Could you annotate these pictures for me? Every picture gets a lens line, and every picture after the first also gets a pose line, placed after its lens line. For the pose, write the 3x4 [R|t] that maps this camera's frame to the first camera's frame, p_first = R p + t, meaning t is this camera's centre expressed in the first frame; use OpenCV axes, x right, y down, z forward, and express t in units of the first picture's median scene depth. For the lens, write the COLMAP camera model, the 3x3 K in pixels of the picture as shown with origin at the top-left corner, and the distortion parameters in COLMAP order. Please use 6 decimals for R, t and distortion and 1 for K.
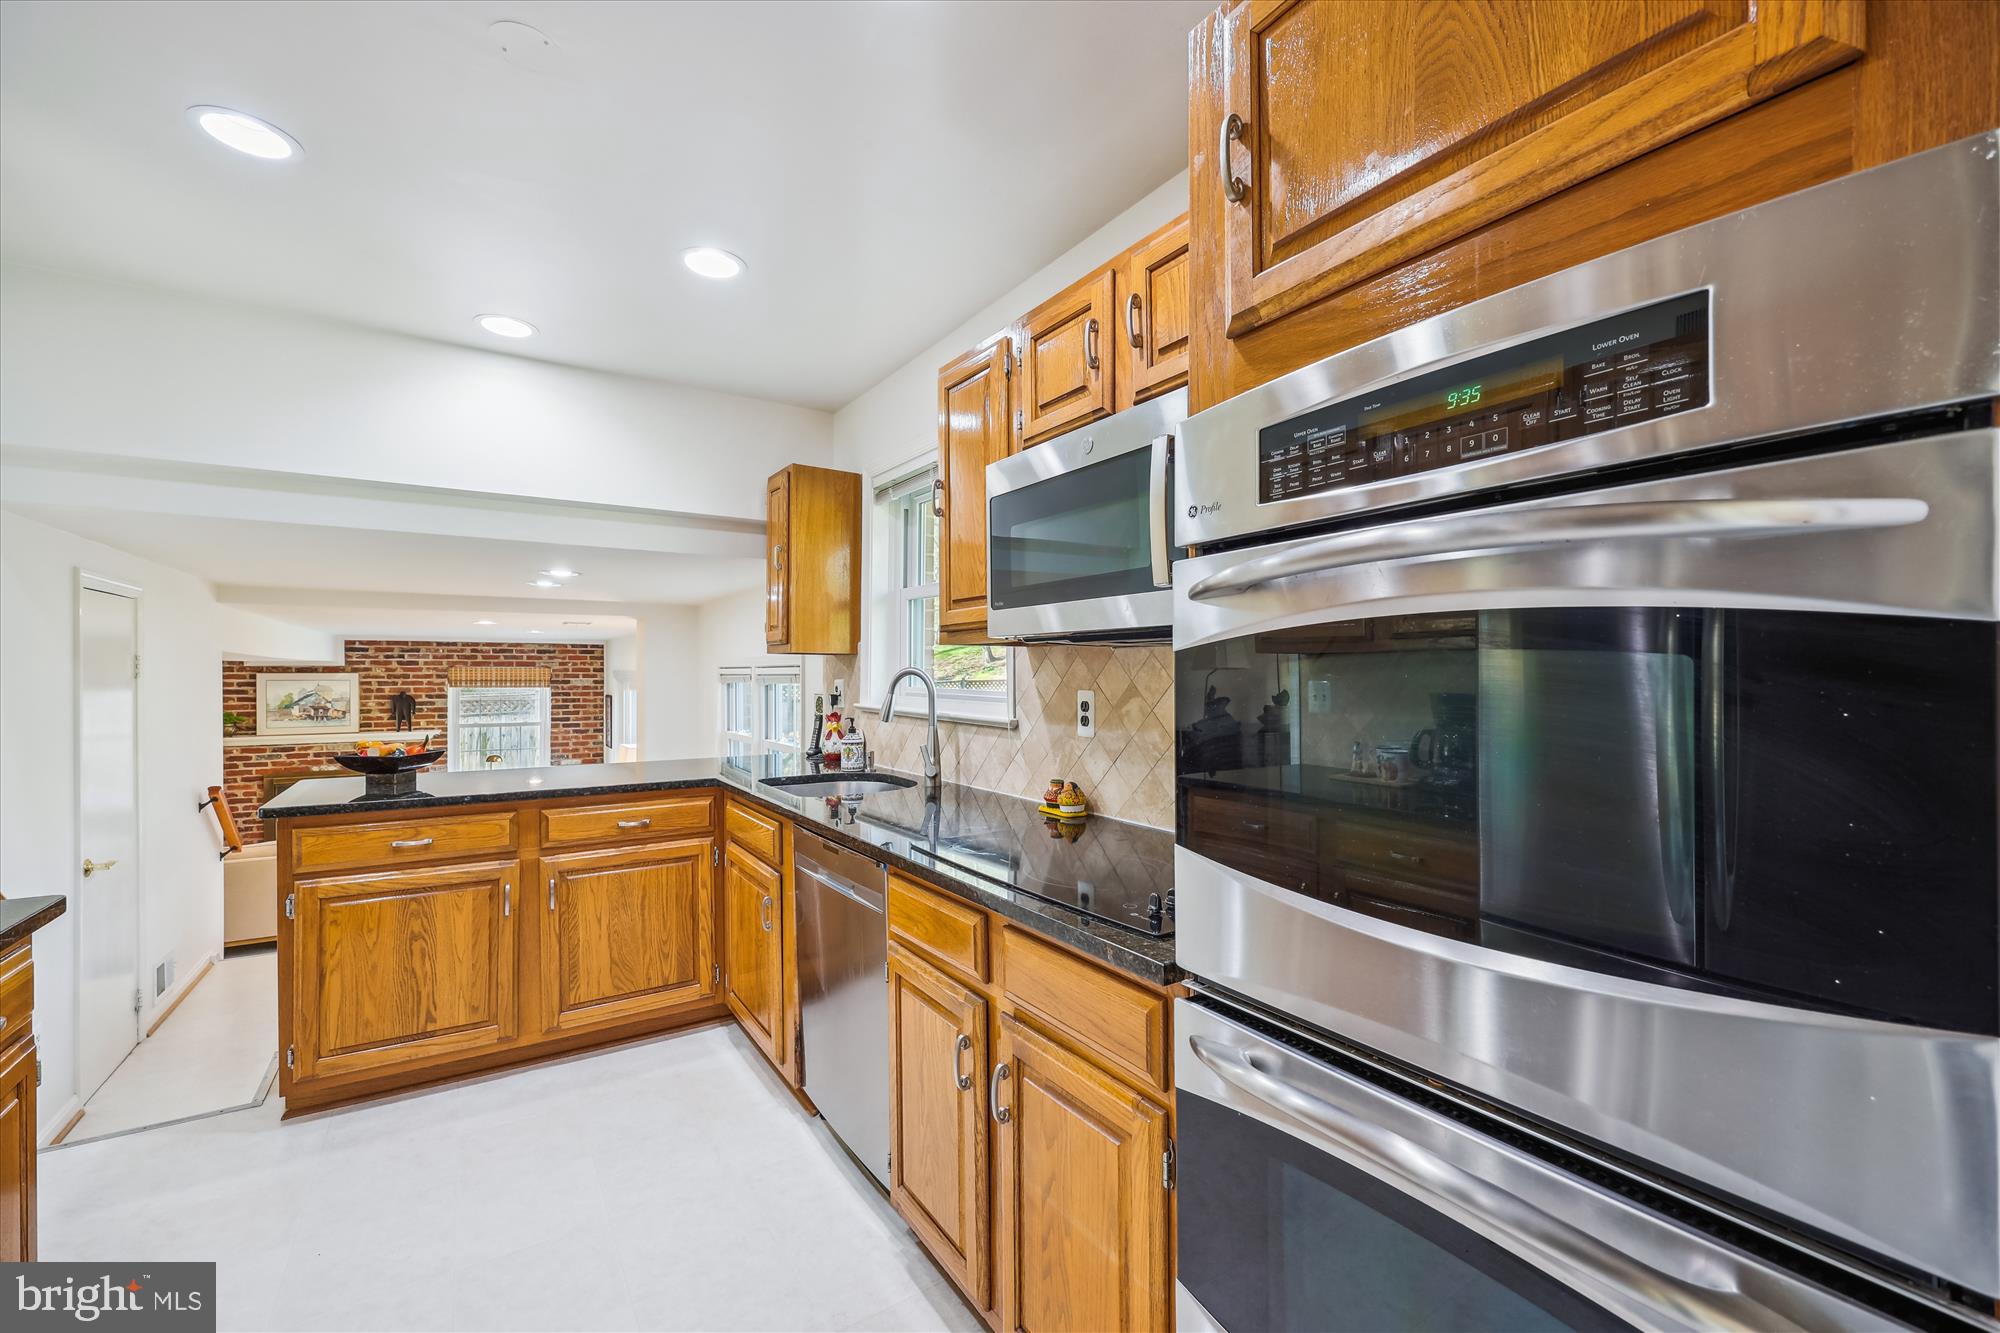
lens RADIAL K [[818.9, 0, 999.8], [0, 818.9, 673.0], [0, 0, 1]] dist [0.002301, -0.000106]
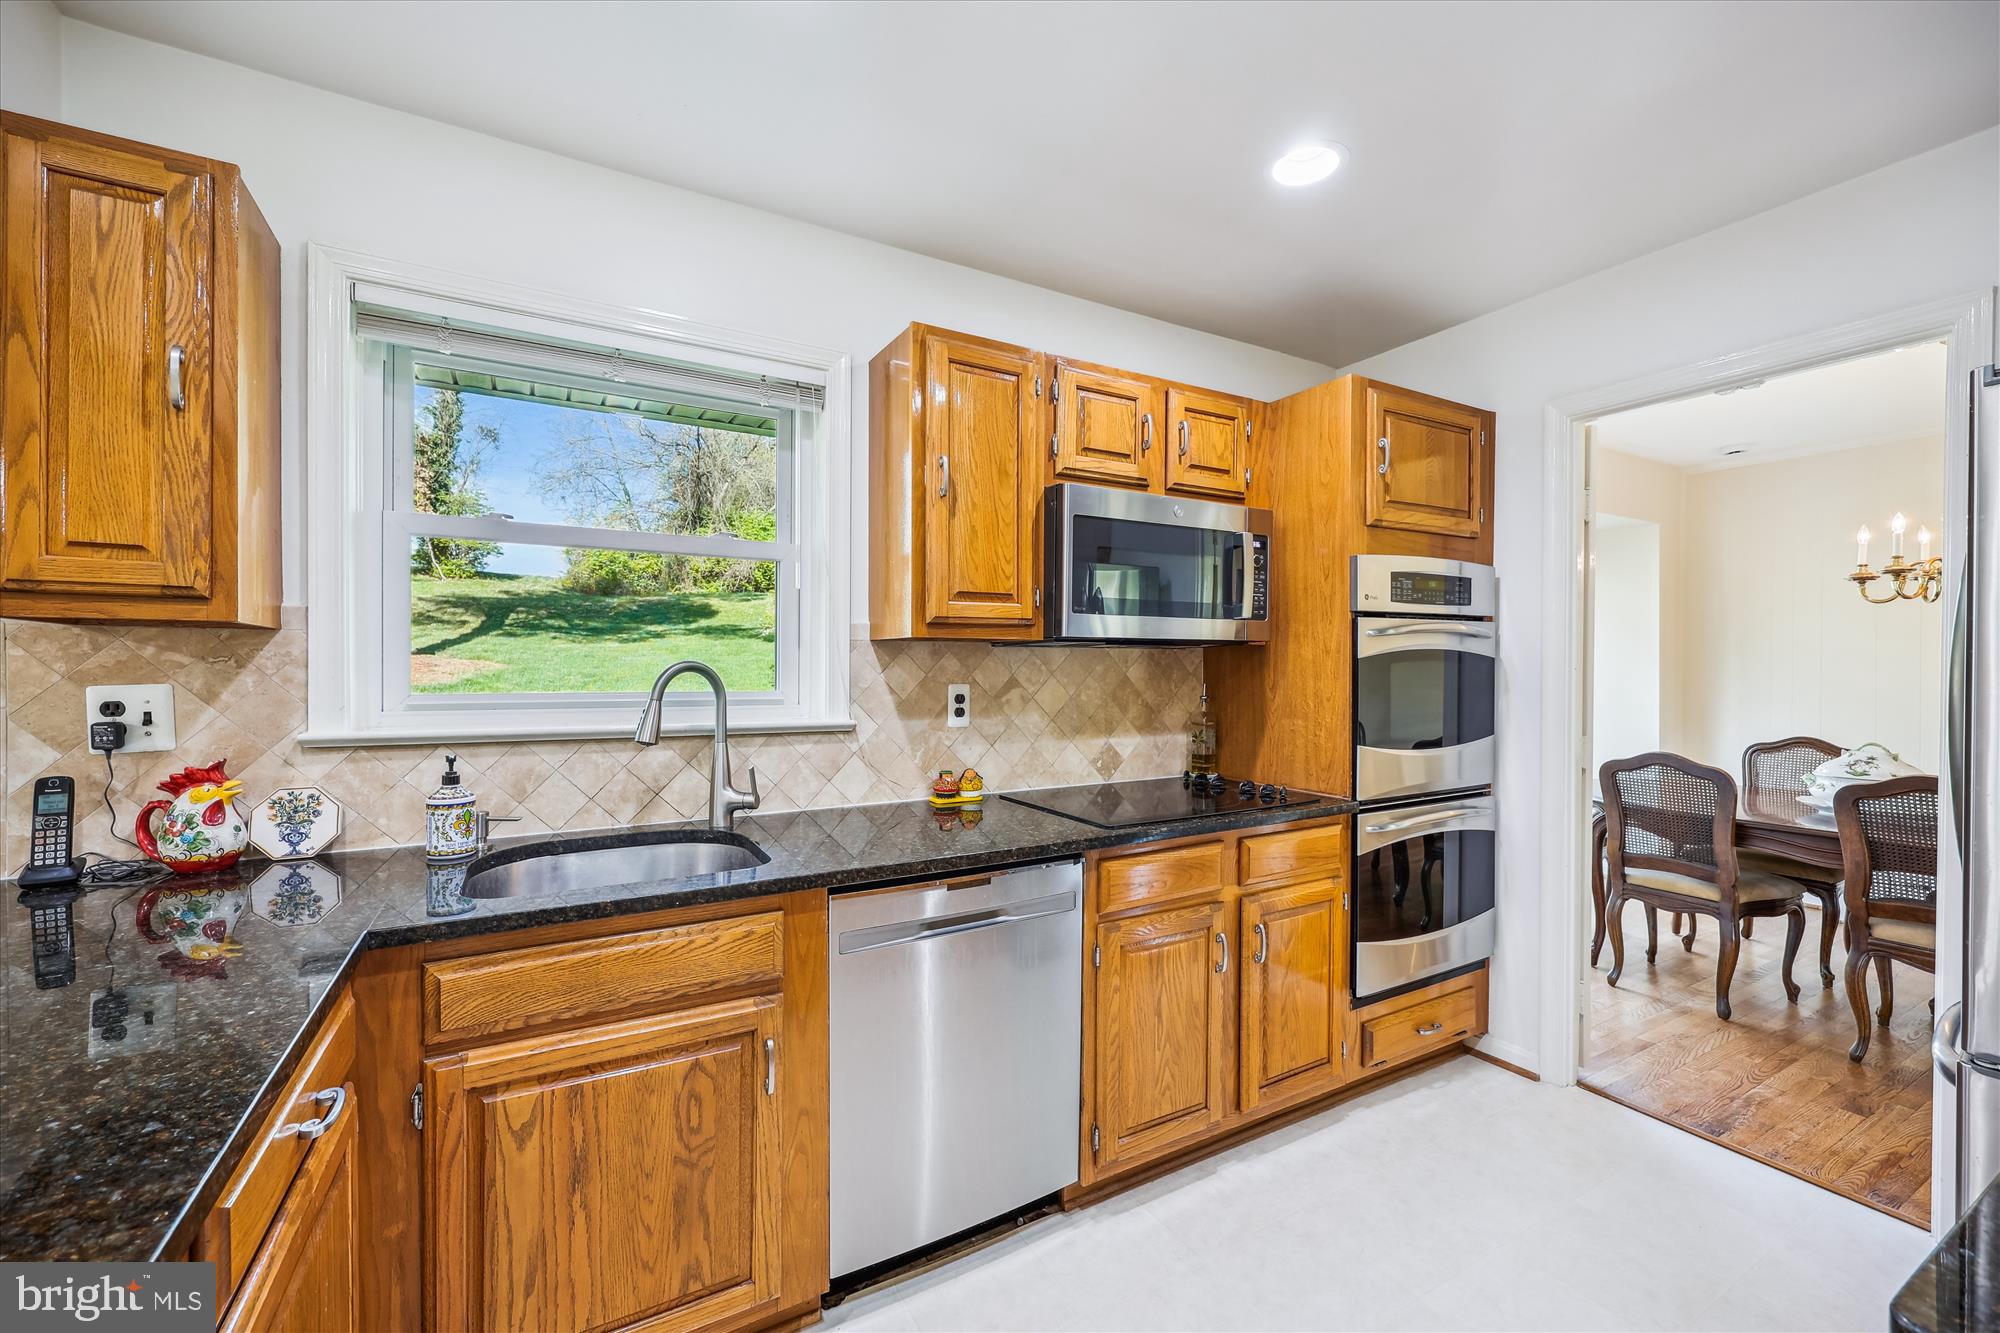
lens RADIAL K [[818.9, 0, 1014.5], [0, 818.9, 675.6], [0, 0, 1]] dist [0.002301, -0.000106]
pose [[0.045425, -0.013516, 0.998876, -0.896732], [0.001605, 0.999908, 0.013457, -0.004429], [-0.998966, 0.000992, 0.045443, 0.806572]]
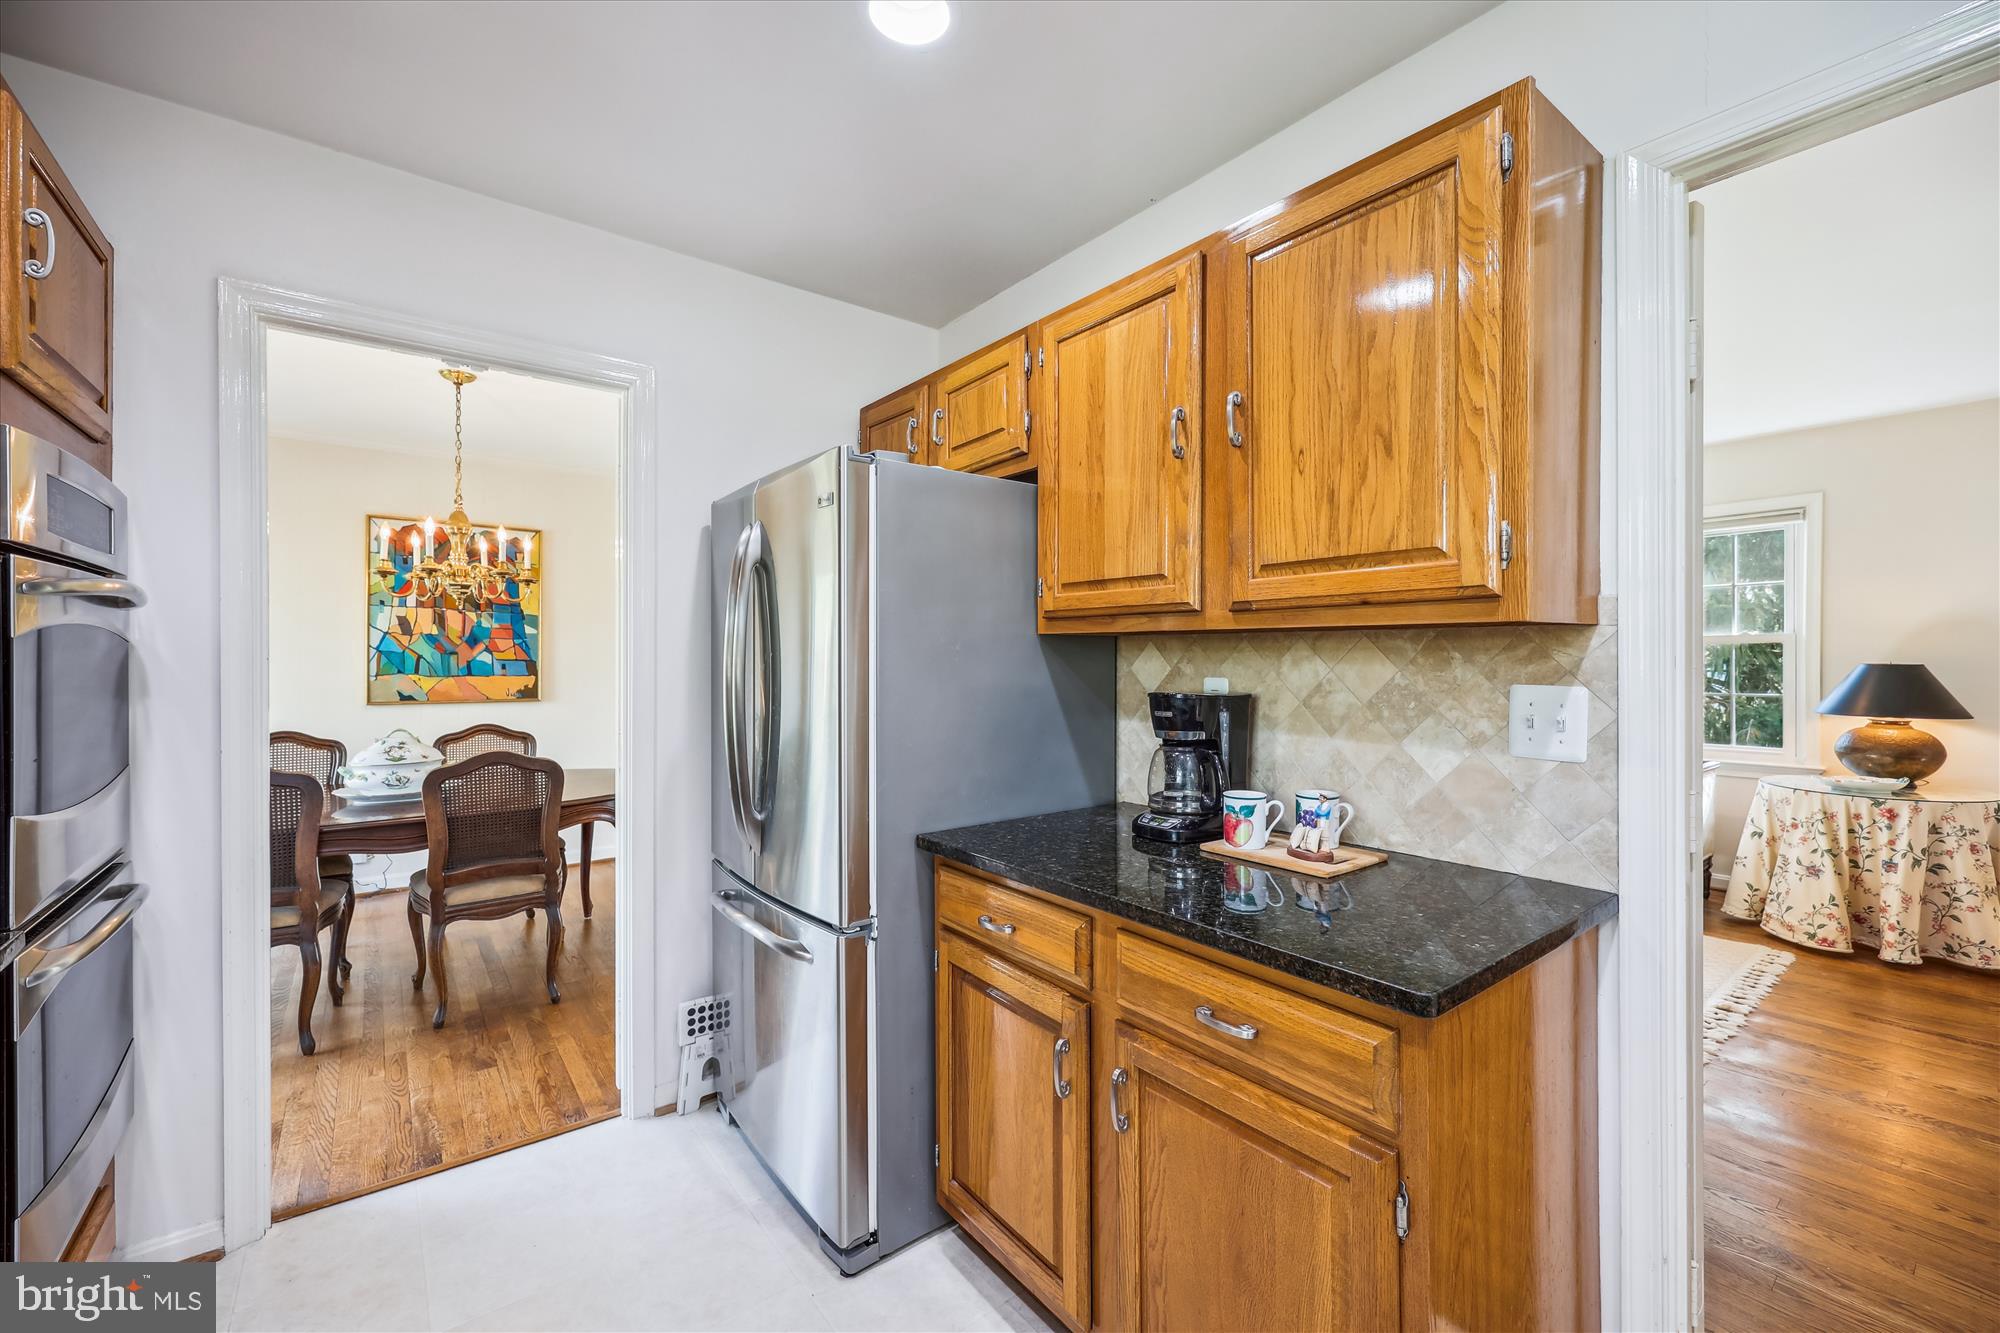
lens RADIAL K [[818.9, 0, 1005.0], [0, 818.9, 658.7], [0, 0, 1]] dist [0.002301, -0.000106]
pose [[-0.996249, -0.002252, -0.086500, -0.509240], [-0.002070, 0.999995, -0.002188, 0.003487], [0.086505, -0.002000, -0.996249, 0.942773]]
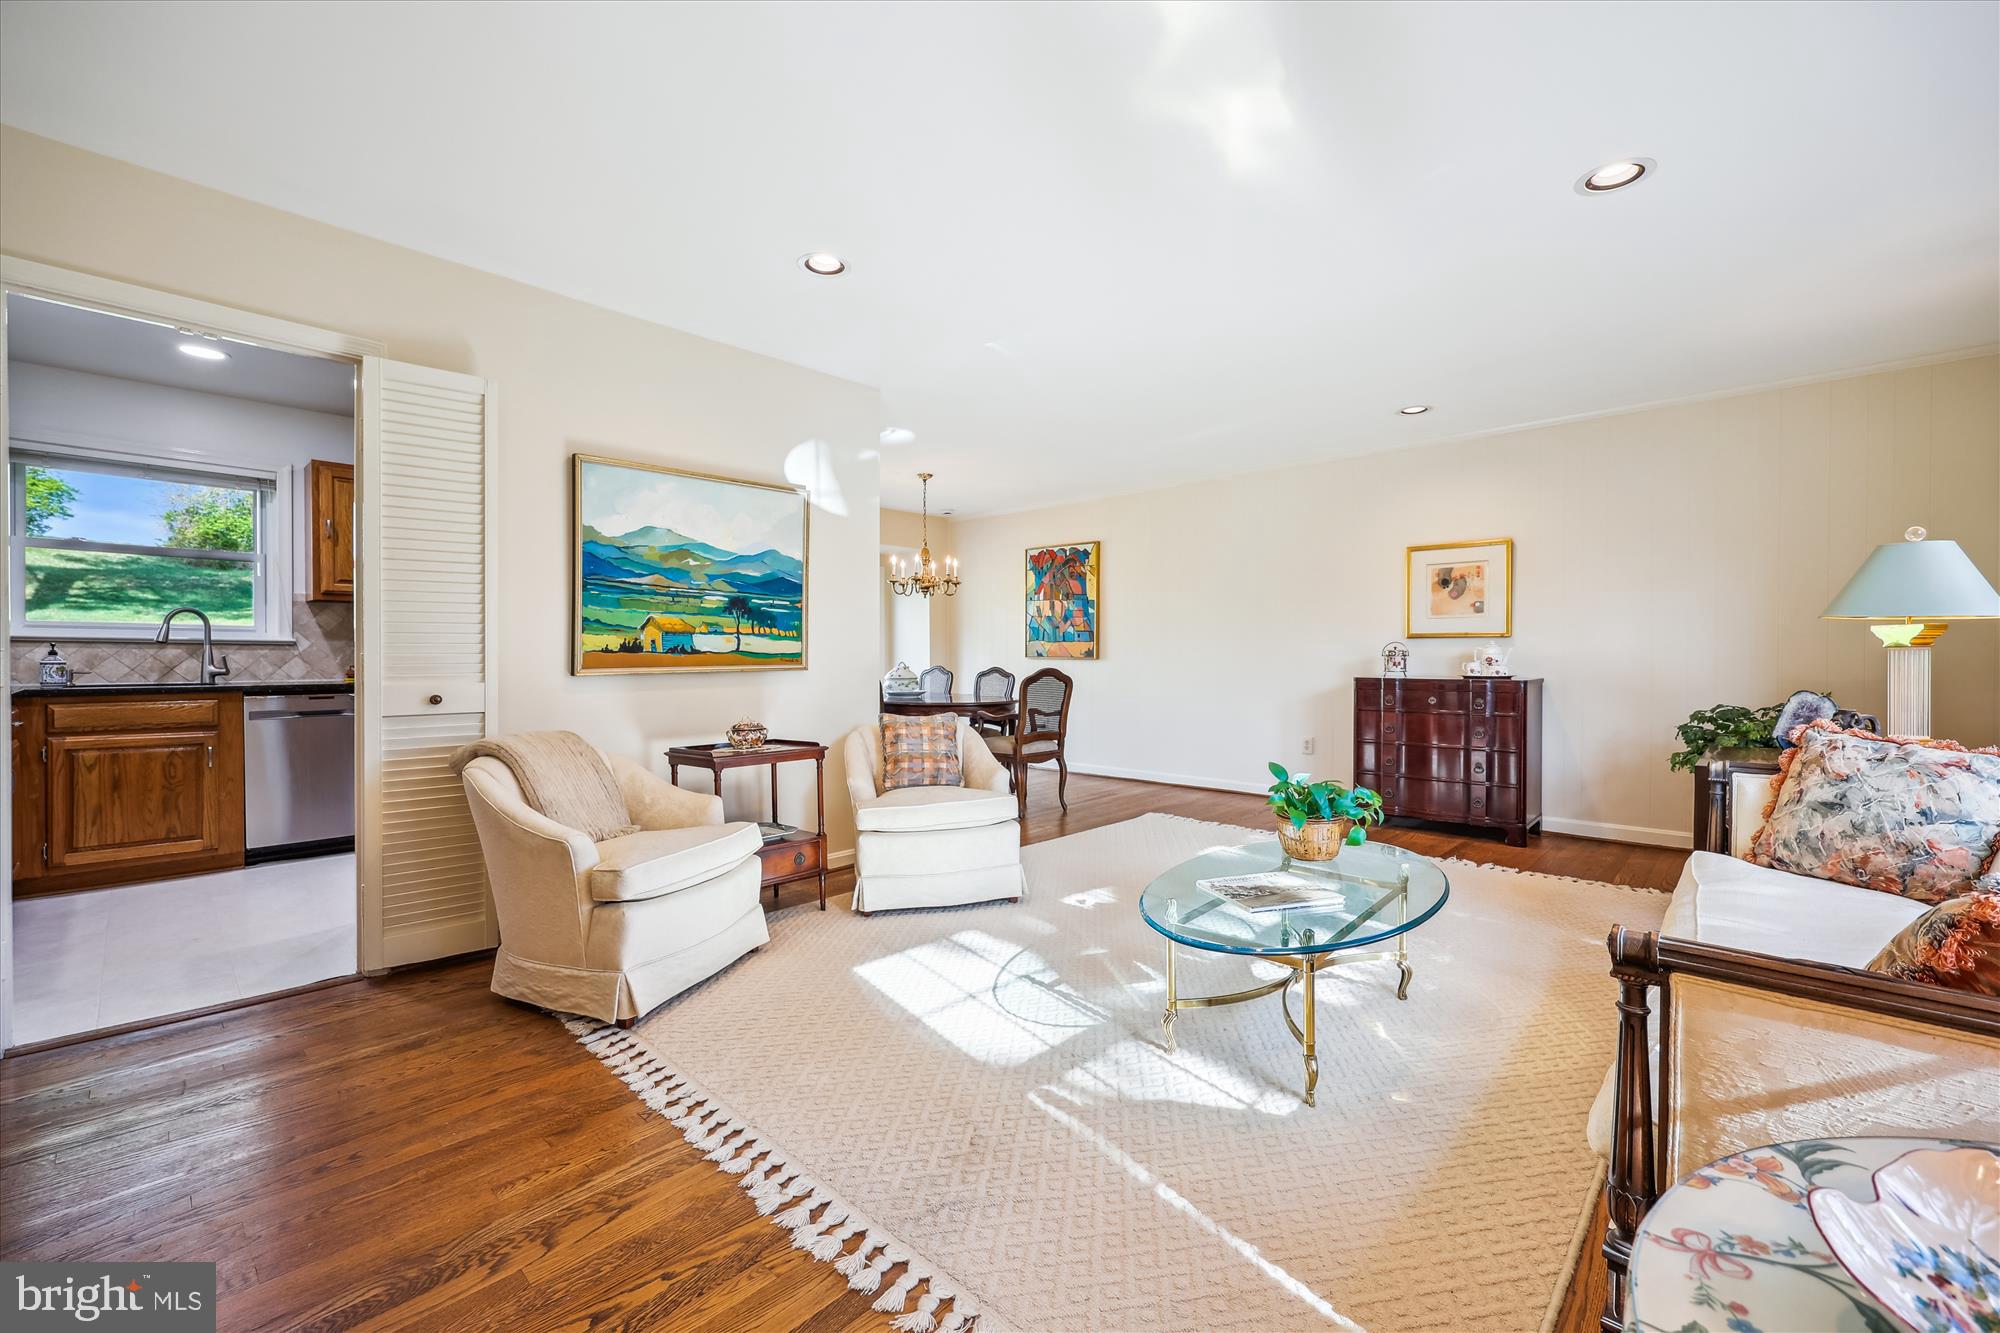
lens RADIAL K [[818.9, 0, 1000.4], [0, 818.9, 663.5], [0, 0, 1]] dist [0.002301, -0.000106]
pose [[-0.242166, -0.012442, 0.970155, -2.274526], [-0.003090, 0.999923, 0.012052, 0.086368], [-0.970230, -0.000079, -0.242185, -0.123328]]
